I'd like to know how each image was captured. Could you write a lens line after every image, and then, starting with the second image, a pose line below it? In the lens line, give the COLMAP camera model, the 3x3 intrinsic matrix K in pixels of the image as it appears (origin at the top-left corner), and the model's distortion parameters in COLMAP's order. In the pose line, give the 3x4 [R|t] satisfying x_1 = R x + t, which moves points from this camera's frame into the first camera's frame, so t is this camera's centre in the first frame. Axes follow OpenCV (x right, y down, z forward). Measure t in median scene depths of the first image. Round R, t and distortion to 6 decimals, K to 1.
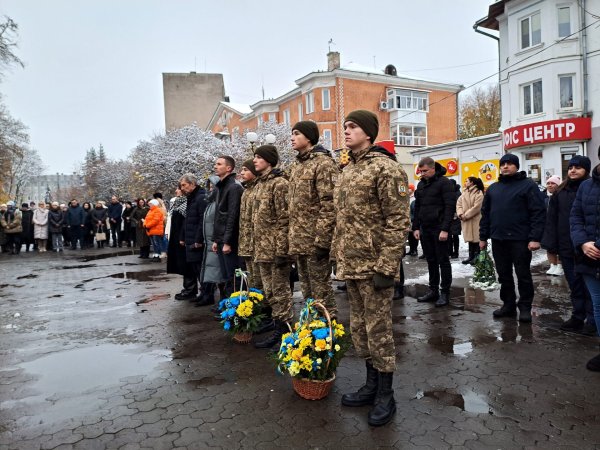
lens RADIAL K [[472.2, 0, 313.6], [0, 472.2, 223.0], [0, 0, 1]] dist [0.066496, -0.000107]
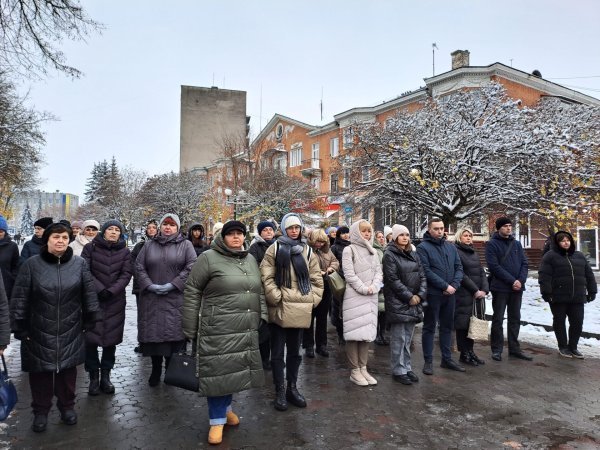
lens RADIAL K [[472.2, 0, 313.6], [0, 472.2, 223.0], [0, 0, 1]] dist [0.066496, -0.000107]
pose [[0.997232, 0.057679, 0.046910, -0.111505], [-0.054203, 0.995912, -0.072265, -0.003460], [-0.050886, 0.069522, 0.996282, 0.125595]]
